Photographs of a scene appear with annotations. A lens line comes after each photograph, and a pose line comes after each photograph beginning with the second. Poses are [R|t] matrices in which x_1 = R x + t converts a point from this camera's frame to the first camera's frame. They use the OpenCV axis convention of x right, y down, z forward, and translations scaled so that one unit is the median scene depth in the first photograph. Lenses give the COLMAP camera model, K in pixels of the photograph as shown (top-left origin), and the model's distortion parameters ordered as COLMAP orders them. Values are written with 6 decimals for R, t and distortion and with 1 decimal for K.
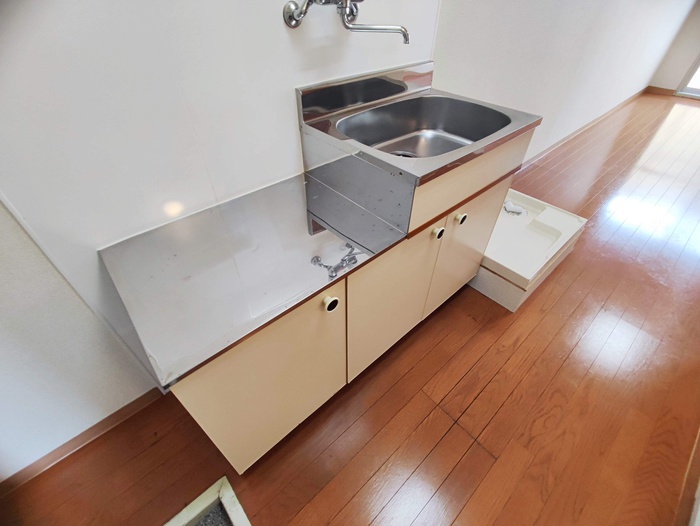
lens RADIAL K [[318.7, 0, 350.5], [0, 318.7, 259.9], [0, 0, 1]] dist [-0.001018, -0.001060]
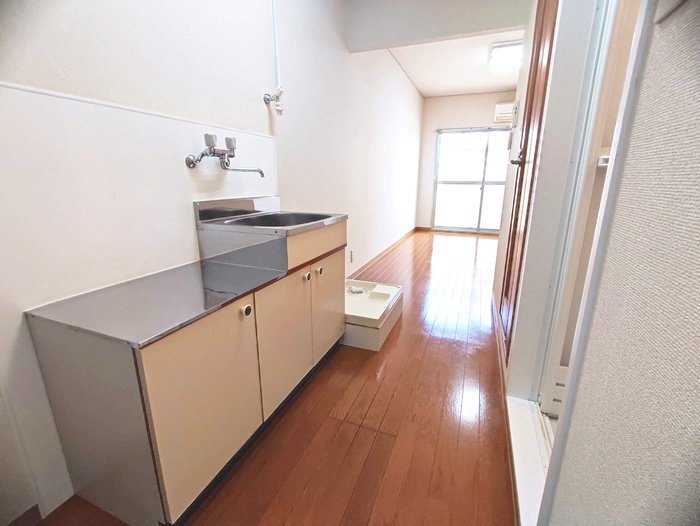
lens RADIAL K [[318.7, 0, 350.5], [0, 318.7, 260.4], [0, 0, 1]] dist [-0.001018, -0.001060]
pose [[0.893951, -0.111823, 0.433989, -0.155896], [0.301170, 0.867014, -0.396967, 0.426098], [-0.331885, 0.485574, 0.808746, -0.270013]]
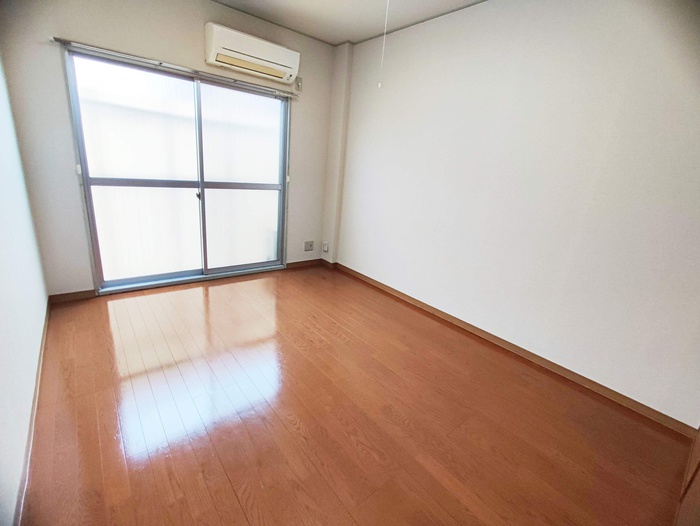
lens RADIAL K [[318.7, 0, 350.1], [0, 318.7, 259.1], [0, 0, 1]] dist [-0.001018, -0.001060]
pose [[0.042874, -0.284738, 0.957646, 1.493895], [0.608729, 0.767508, 0.200951, -1.377934], [-0.792219, 0.574331, 0.206234, 1.417384]]
